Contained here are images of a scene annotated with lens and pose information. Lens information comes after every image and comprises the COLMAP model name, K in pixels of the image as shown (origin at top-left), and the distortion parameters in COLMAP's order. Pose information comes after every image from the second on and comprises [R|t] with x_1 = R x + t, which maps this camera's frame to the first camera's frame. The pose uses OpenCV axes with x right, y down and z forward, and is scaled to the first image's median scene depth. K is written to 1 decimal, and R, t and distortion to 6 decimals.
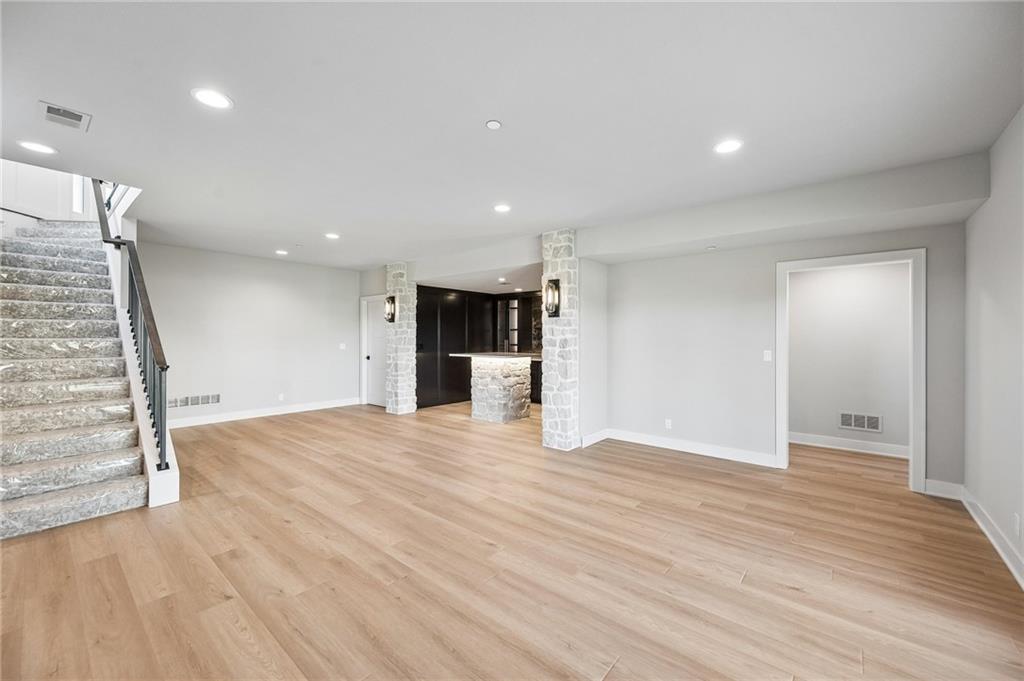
lens RADIAL K [[406.5, 0, 511.0], [0, 406.5, 336.6], [0, 0, 1]] dist [-0.000832, -0.000103]
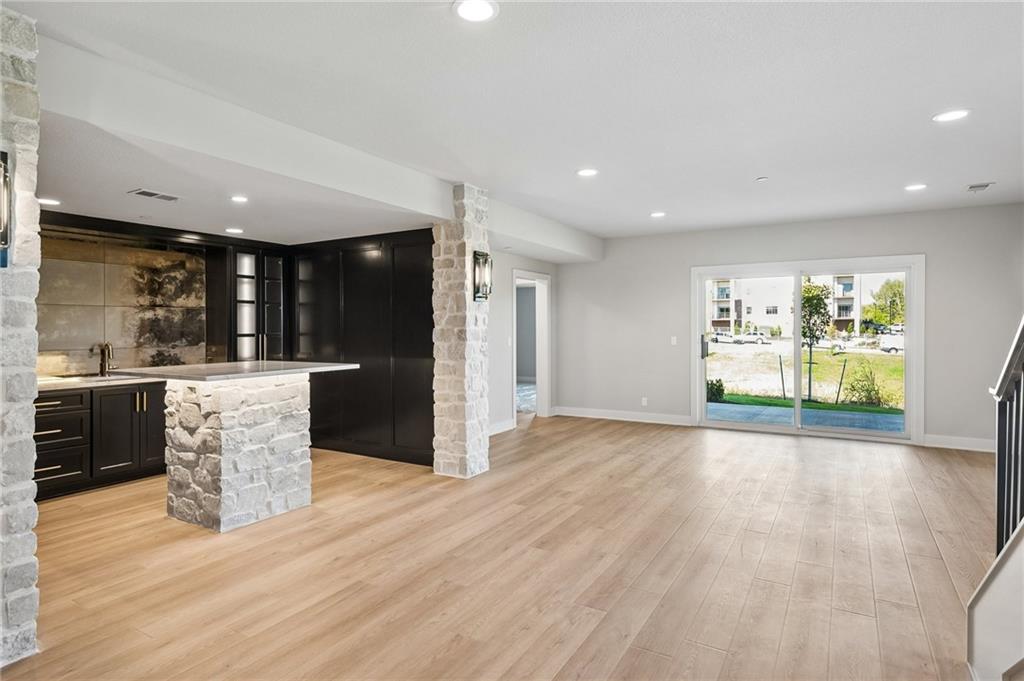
lens RADIAL K [[556.0, 0, 511.6], [0, 556.0, 334.4], [0, 0, 1]] dist [0.003426, 0.000140]
pose [[-0.161001, -0.012696, 0.986873, -0.929822], [0.006195, 0.999885, 0.013874, -0.000140], [-0.986935, 0.008347, -0.160904, 1.108723]]
